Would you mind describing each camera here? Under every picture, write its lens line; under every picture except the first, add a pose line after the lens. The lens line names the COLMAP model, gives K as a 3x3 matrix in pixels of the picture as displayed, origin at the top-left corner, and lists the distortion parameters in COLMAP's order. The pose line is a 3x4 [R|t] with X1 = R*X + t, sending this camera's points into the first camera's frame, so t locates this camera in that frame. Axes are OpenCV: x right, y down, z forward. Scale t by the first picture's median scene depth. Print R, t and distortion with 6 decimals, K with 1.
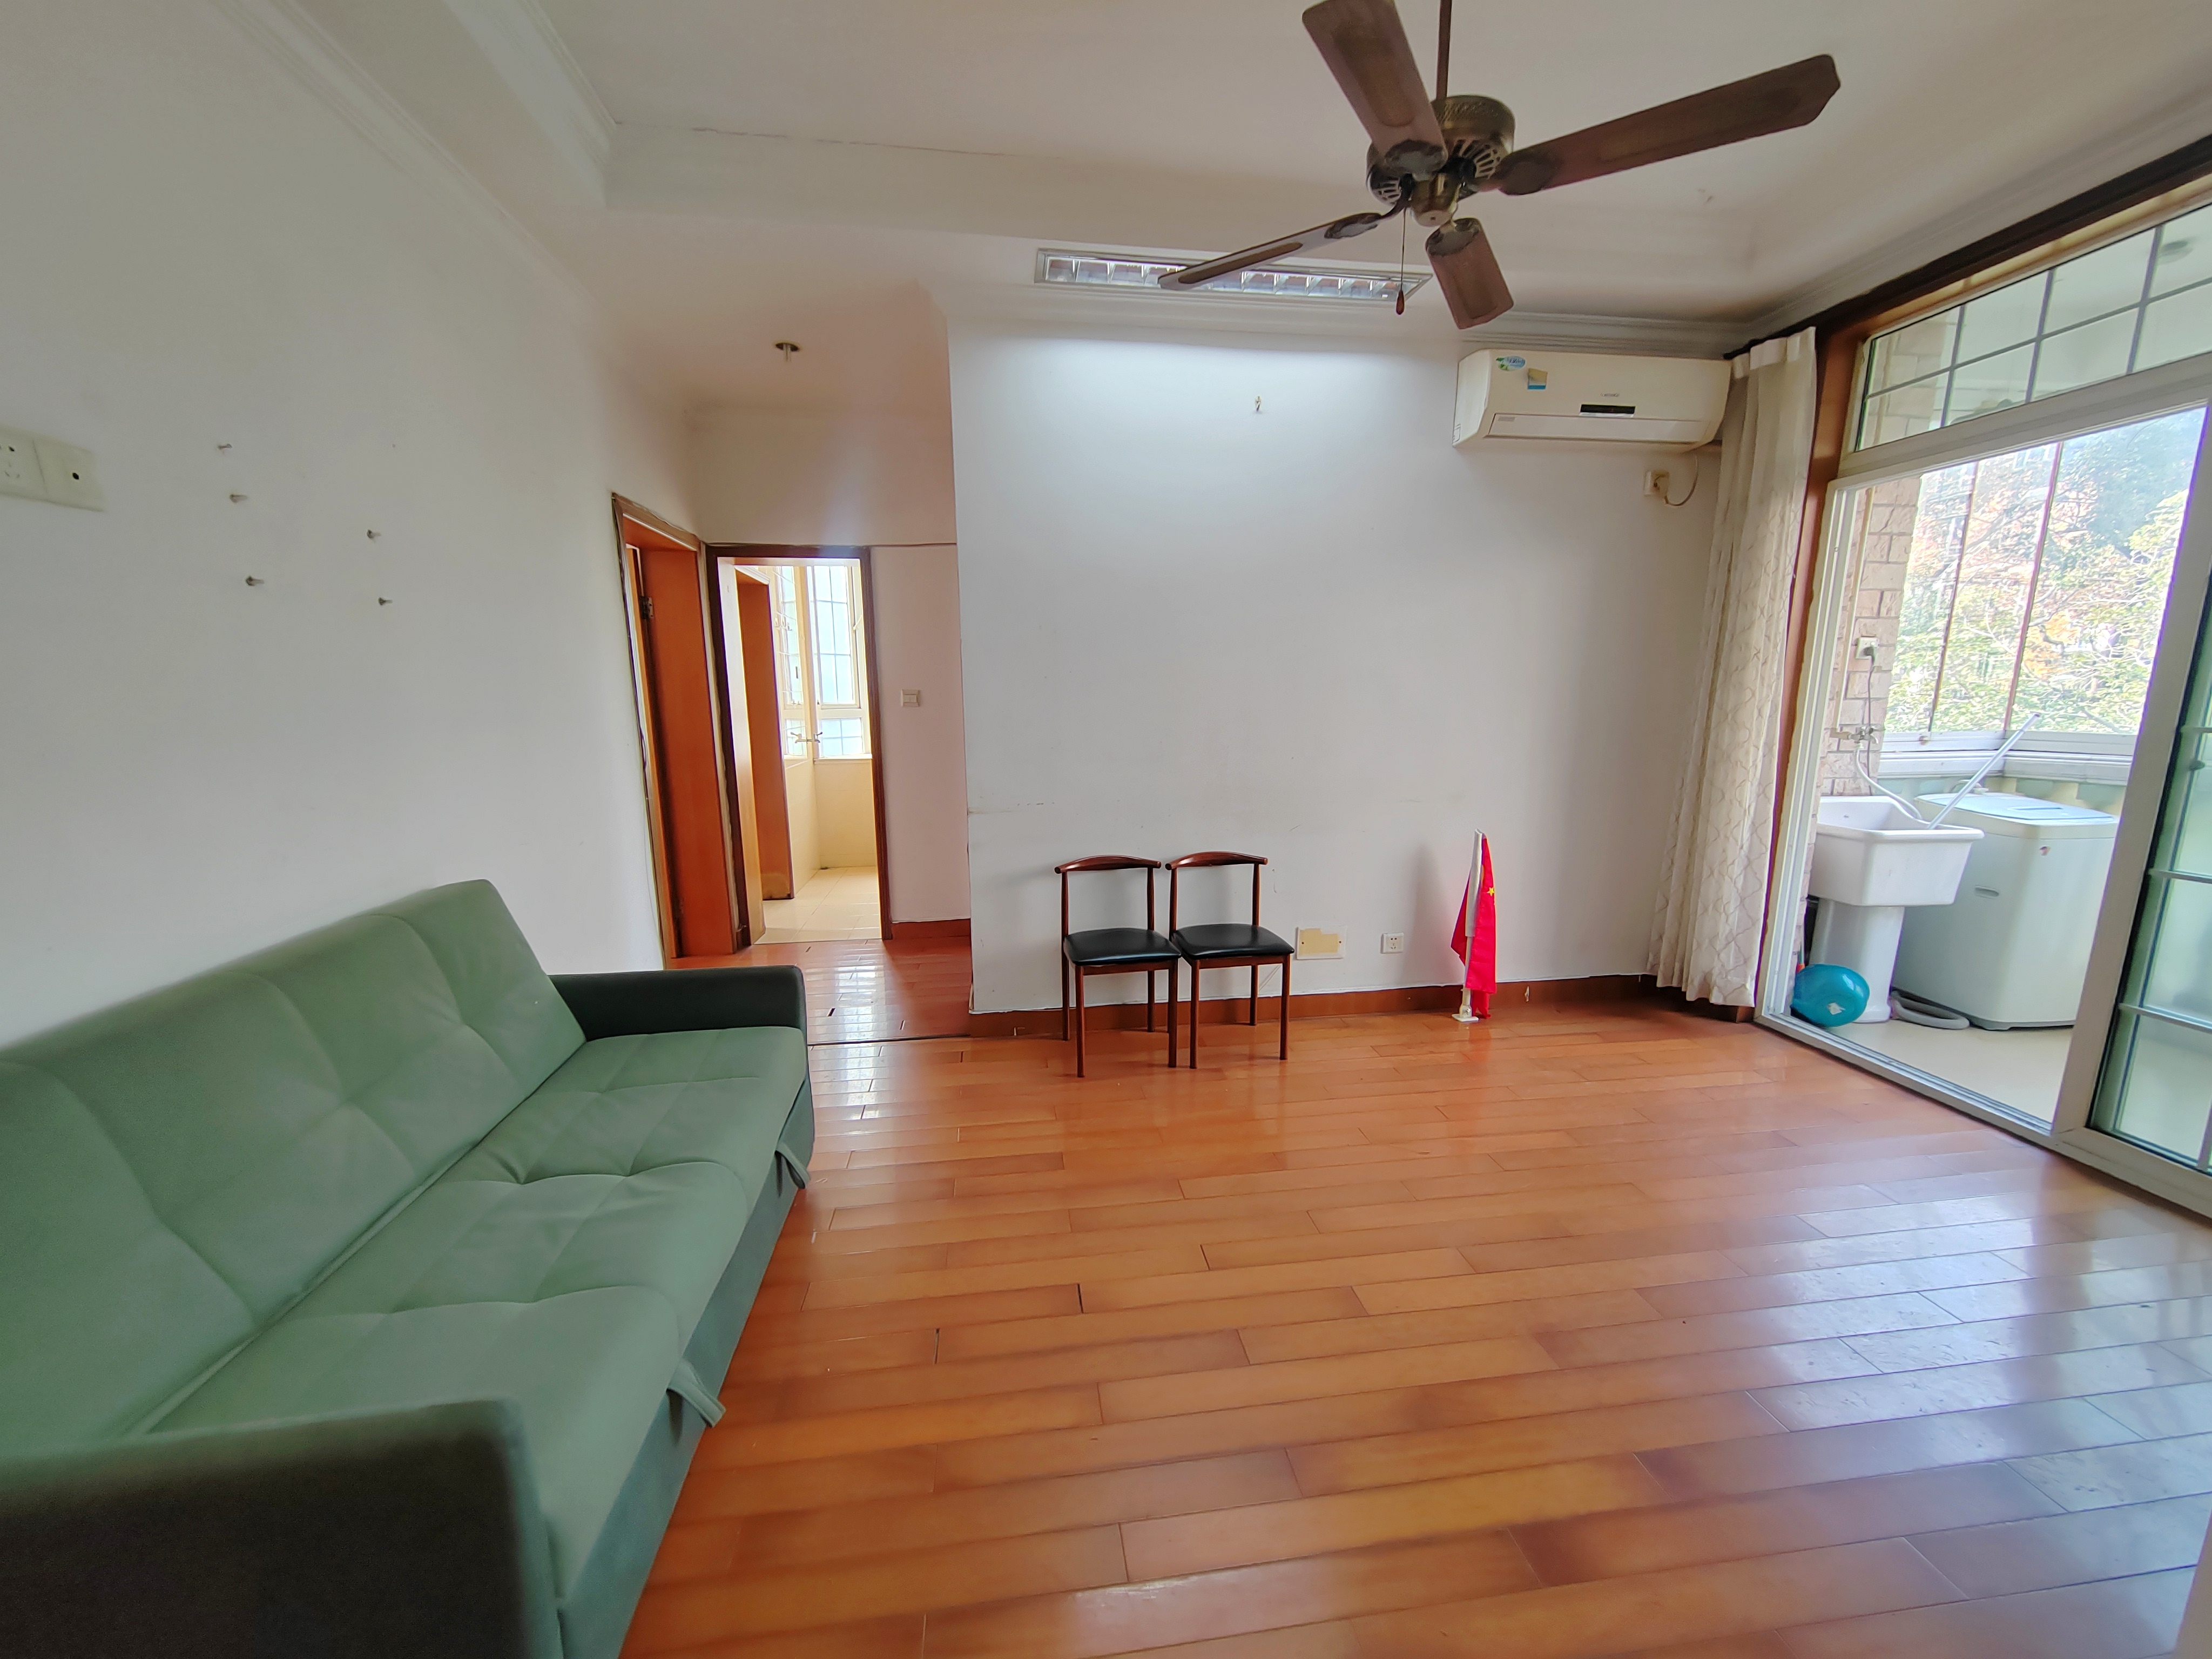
lens RADIAL K [[836.1, 0, 1106.4], [0, 836.1, 846.6], [0, 0, 1]] dist [0.005826, 0.000547]
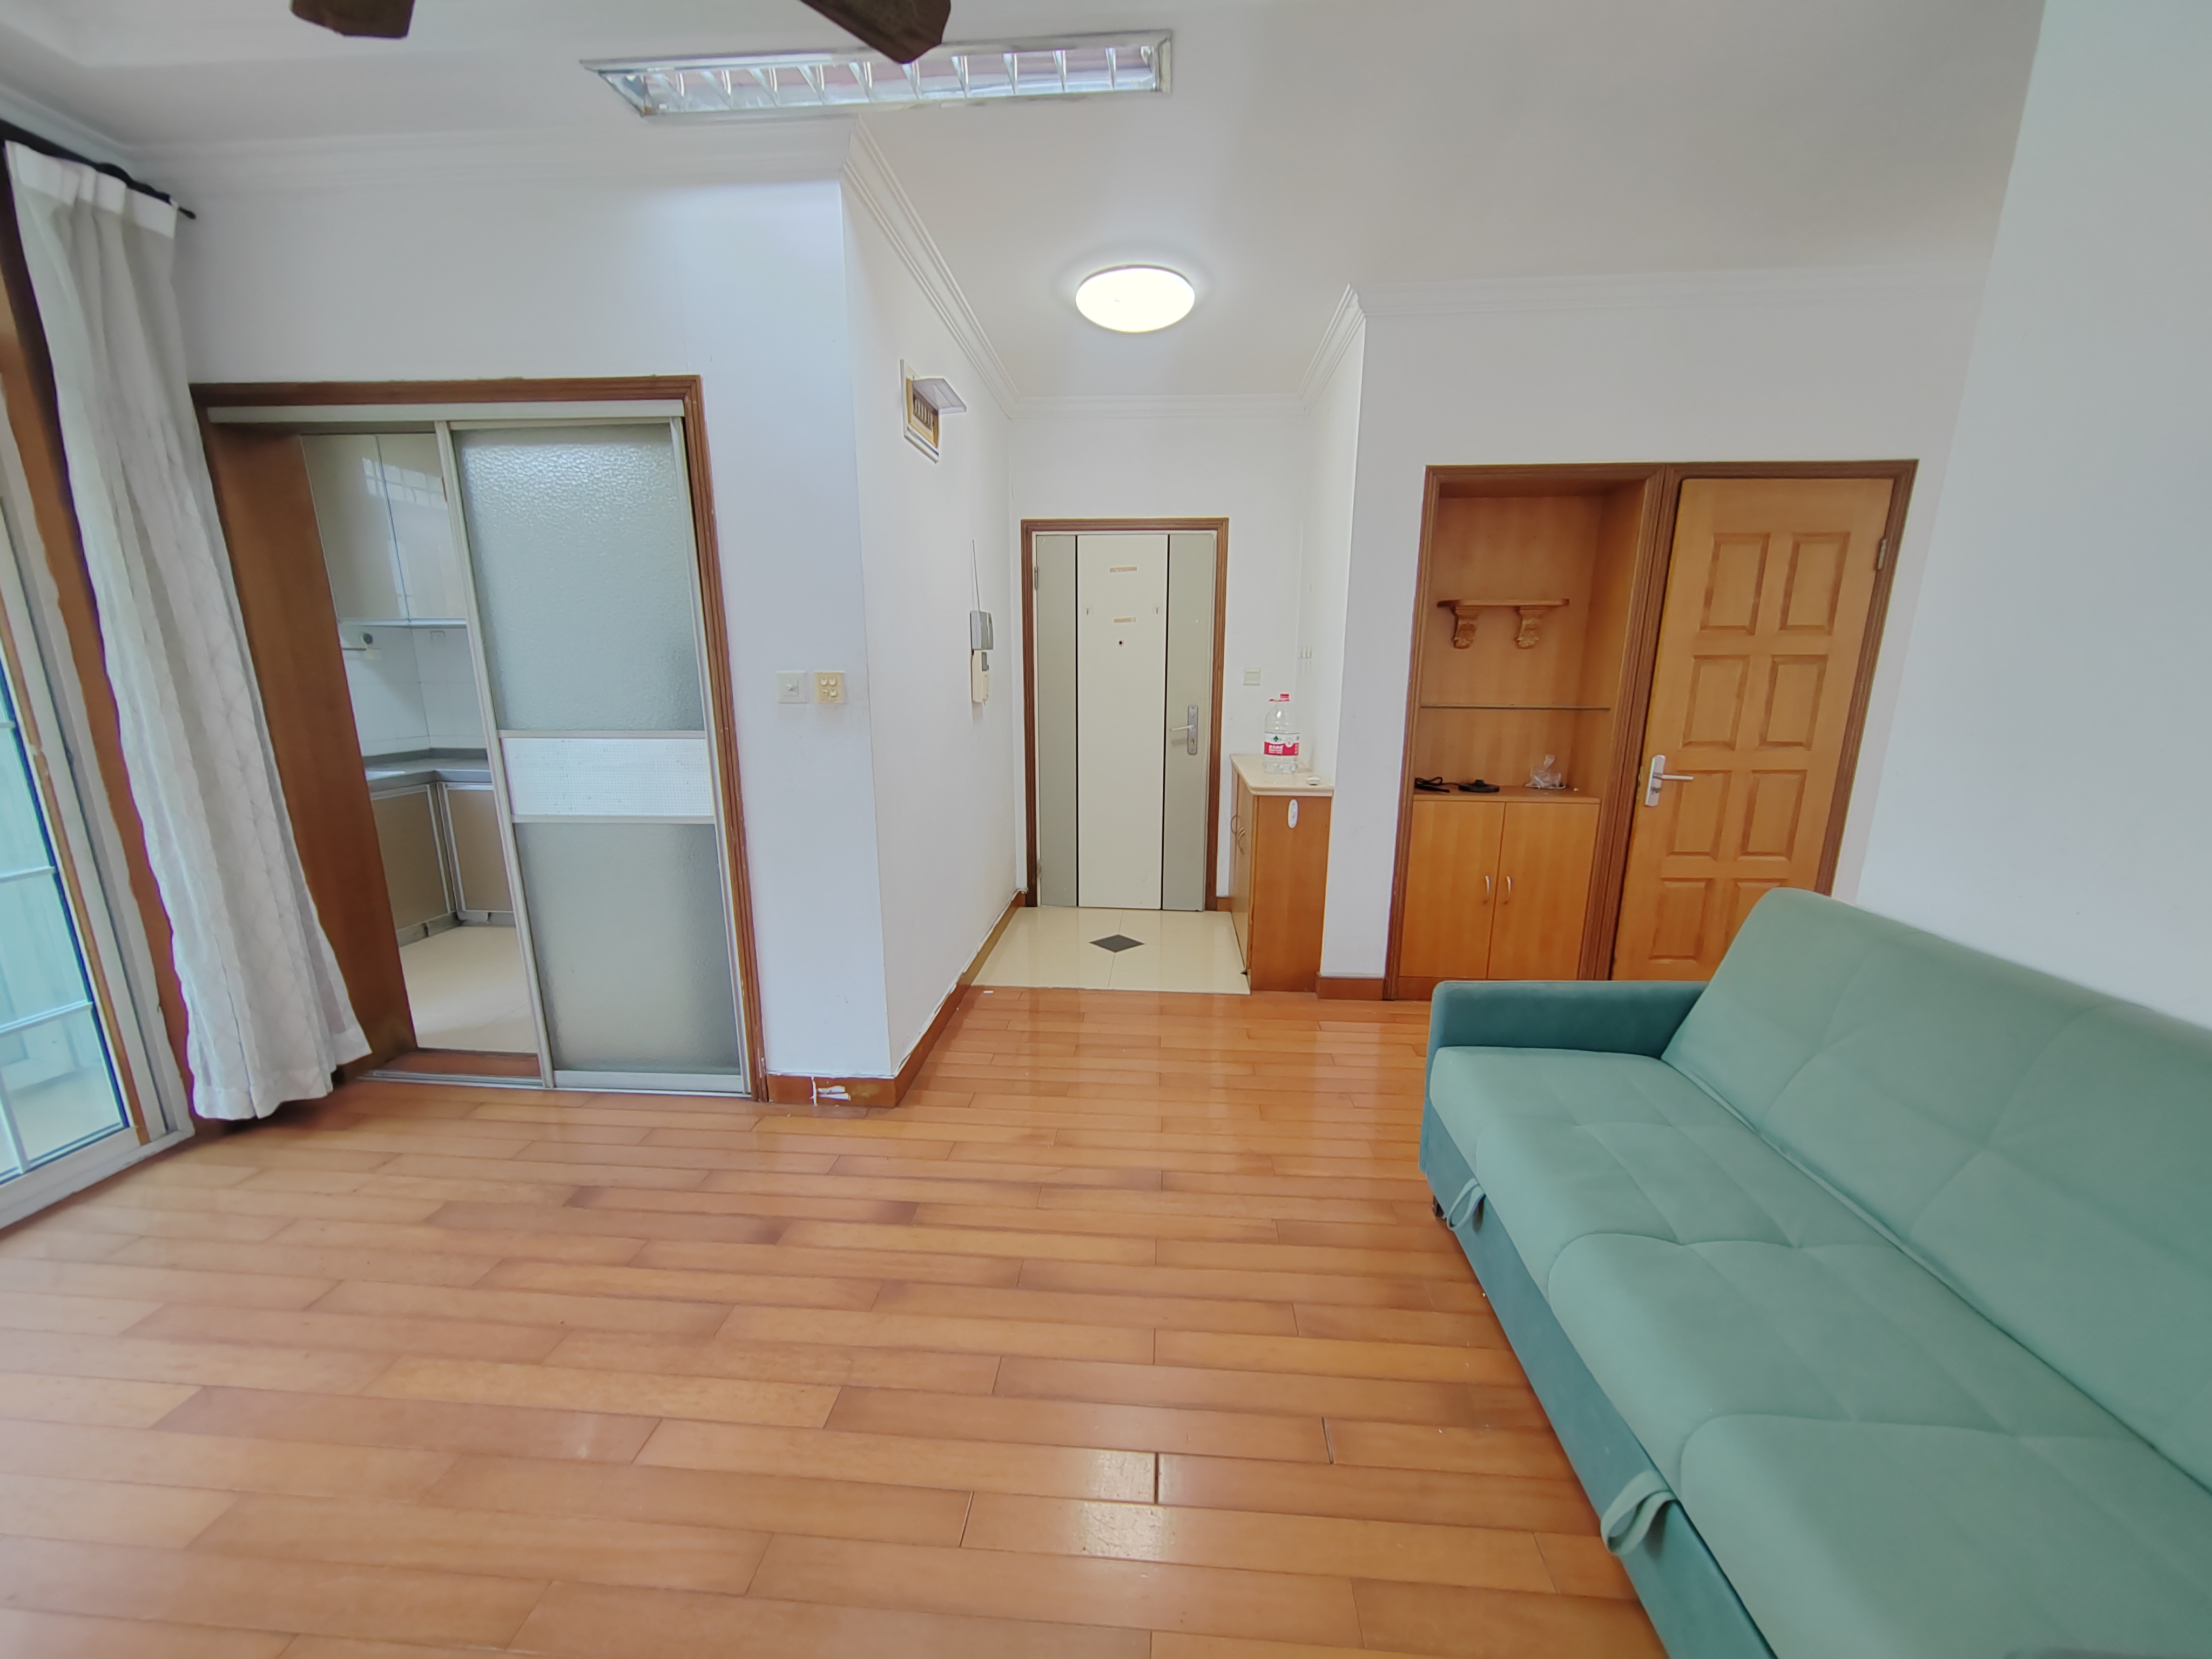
lens RADIAL K [[836.1, 0, 1106.4], [0, 836.1, 846.6], [0, 0, 1]] dist [0.005826, 0.000547]
pose [[-0.978787, -0.037994, 0.201326, -0.117168], [0.042550, 0.923532, 0.381153, -0.290723], [-0.200413, 0.381634, -0.902325, 1.449146]]
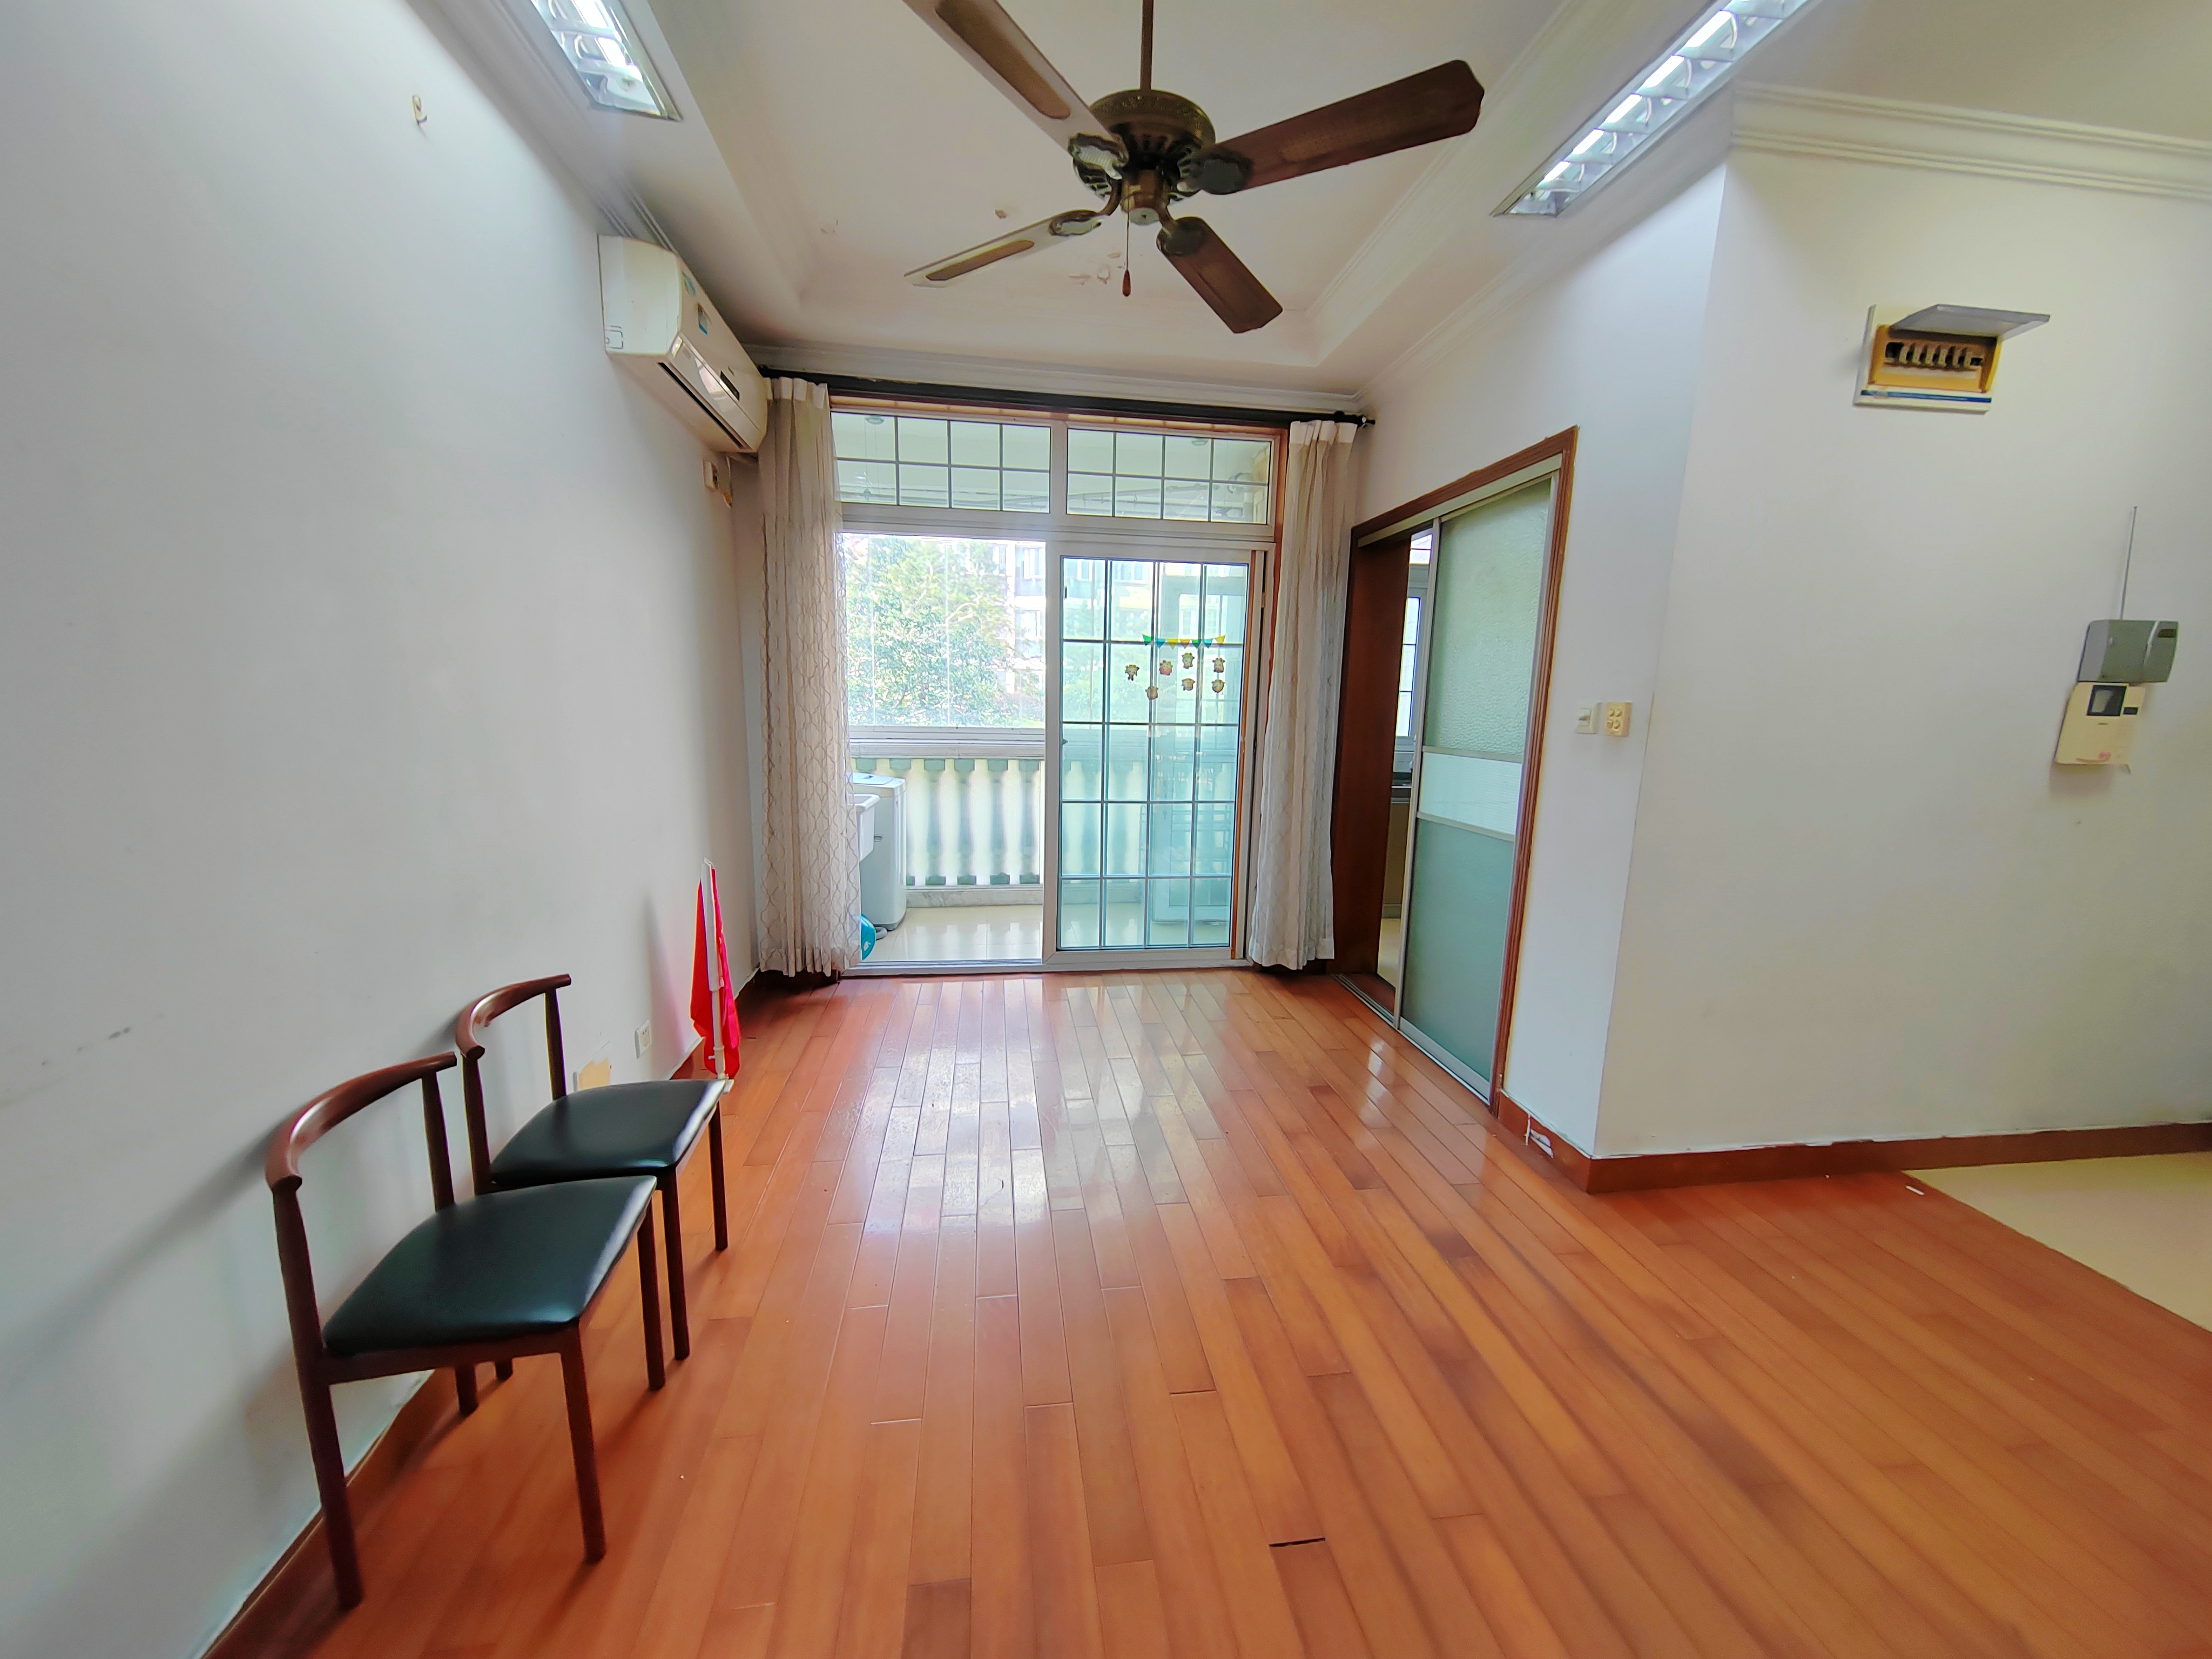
lens RADIAL K [[836.1, 0, 1106.4], [0, 836.1, 846.6], [0, 0, 1]] dist [0.005826, 0.000547]
pose [[-0.012217, -0.166890, 0.985900, -0.624775], [0.157608, 0.973327, 0.166714, -0.184745], [-0.987426, 0.157422, 0.014412, 1.029779]]
